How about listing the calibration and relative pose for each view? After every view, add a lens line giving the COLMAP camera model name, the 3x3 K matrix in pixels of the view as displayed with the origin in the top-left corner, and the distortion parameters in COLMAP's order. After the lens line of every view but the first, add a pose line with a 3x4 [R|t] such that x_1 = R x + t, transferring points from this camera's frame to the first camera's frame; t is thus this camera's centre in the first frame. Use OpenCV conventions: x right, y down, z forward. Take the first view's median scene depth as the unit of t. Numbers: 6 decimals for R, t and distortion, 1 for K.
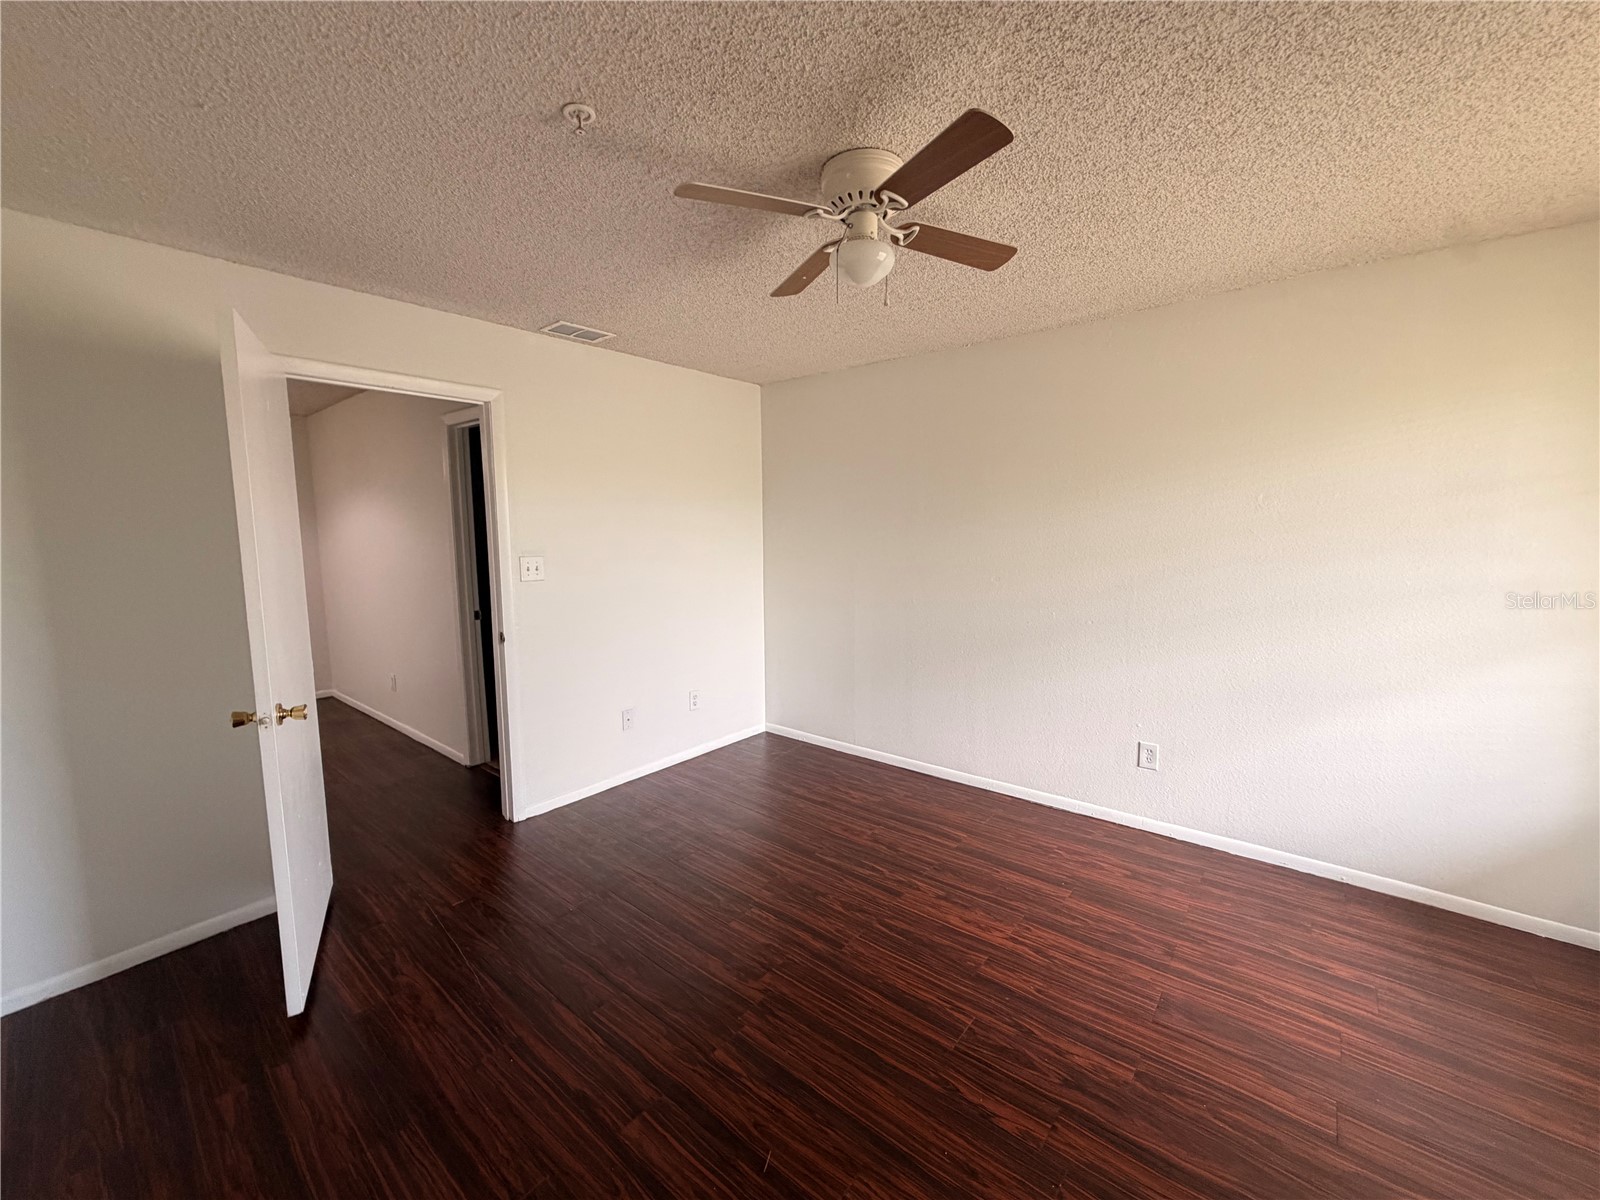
lens RADIAL K [[636.0, 0, 799.6], [0, 636.0, 599.6], [0, 0, 1]] dist [0.004641, 0.000469]
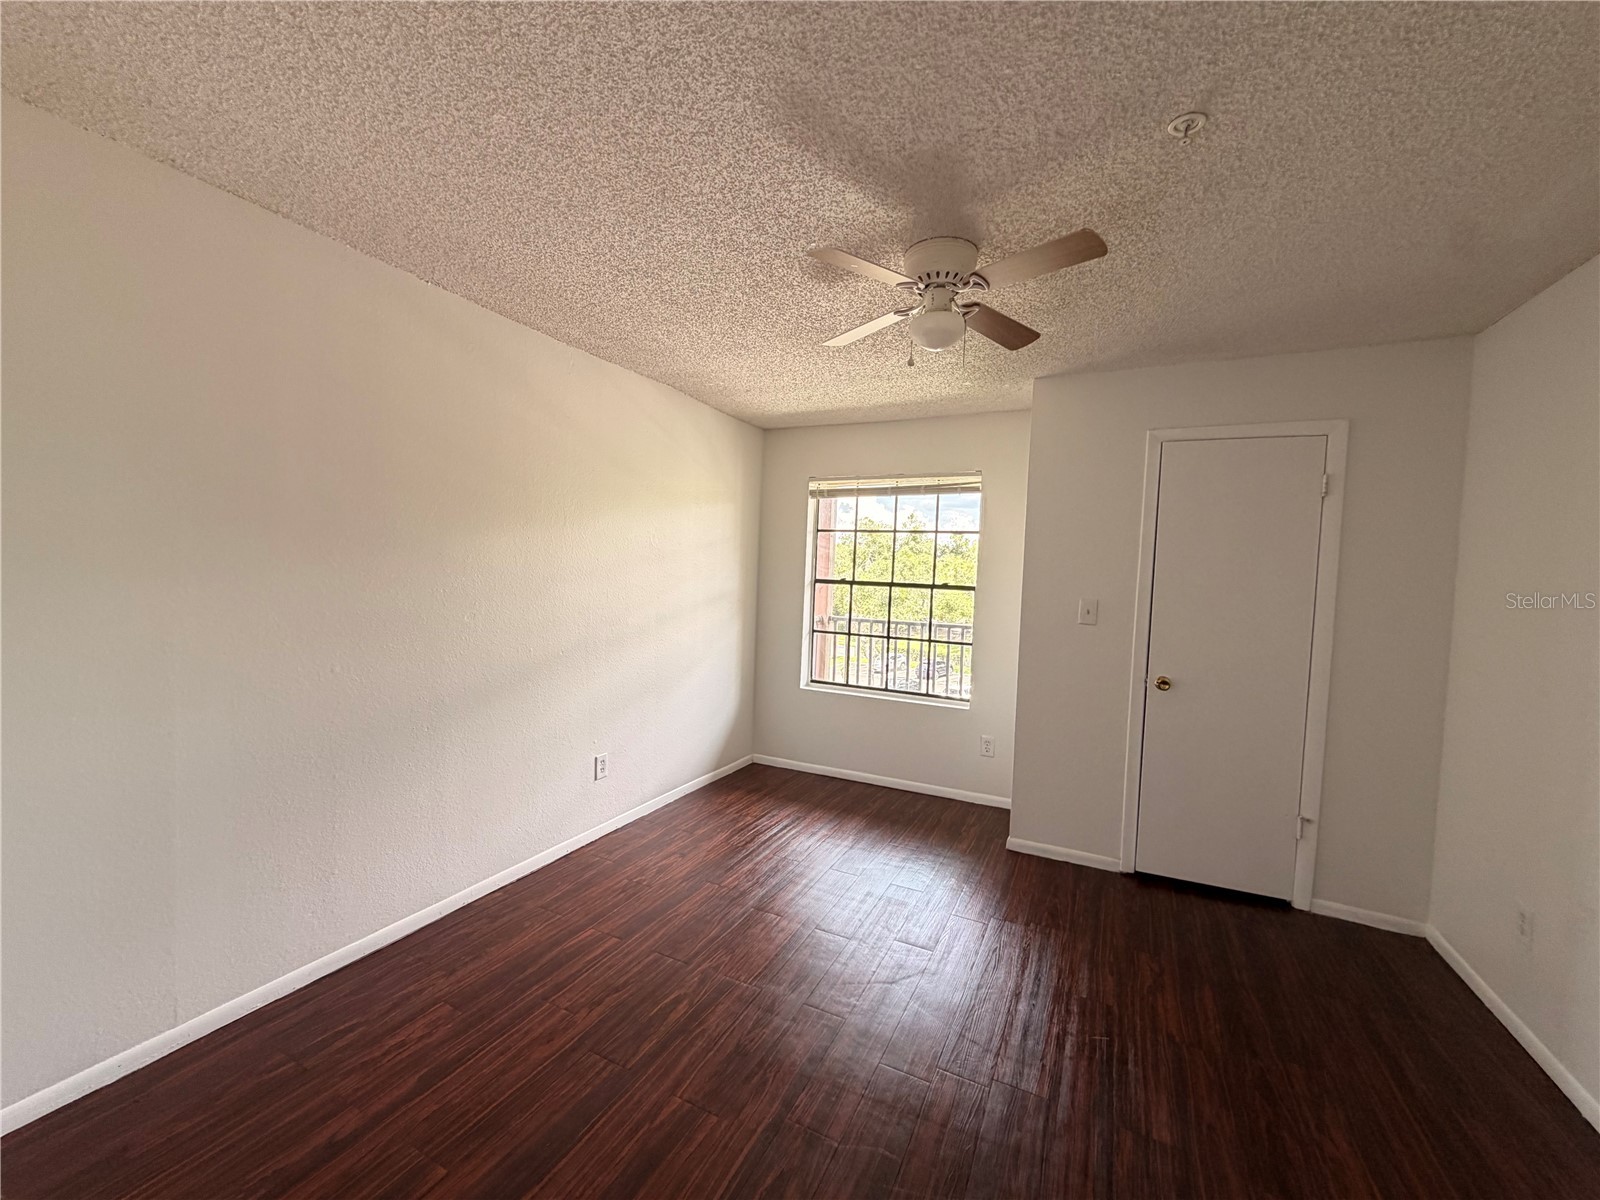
lens RADIAL K [[636.0, 0, 800.0], [0, 636.0, 601.1], [0, 0, 1]] dist [0.004641, 0.000469]
pose [[-0.223966, -0.043796, 0.973613, -0.603491], [0.073357, 0.995398, 0.061650, -0.080612], [-0.971832, 0.085228, -0.219722, 0.940867]]
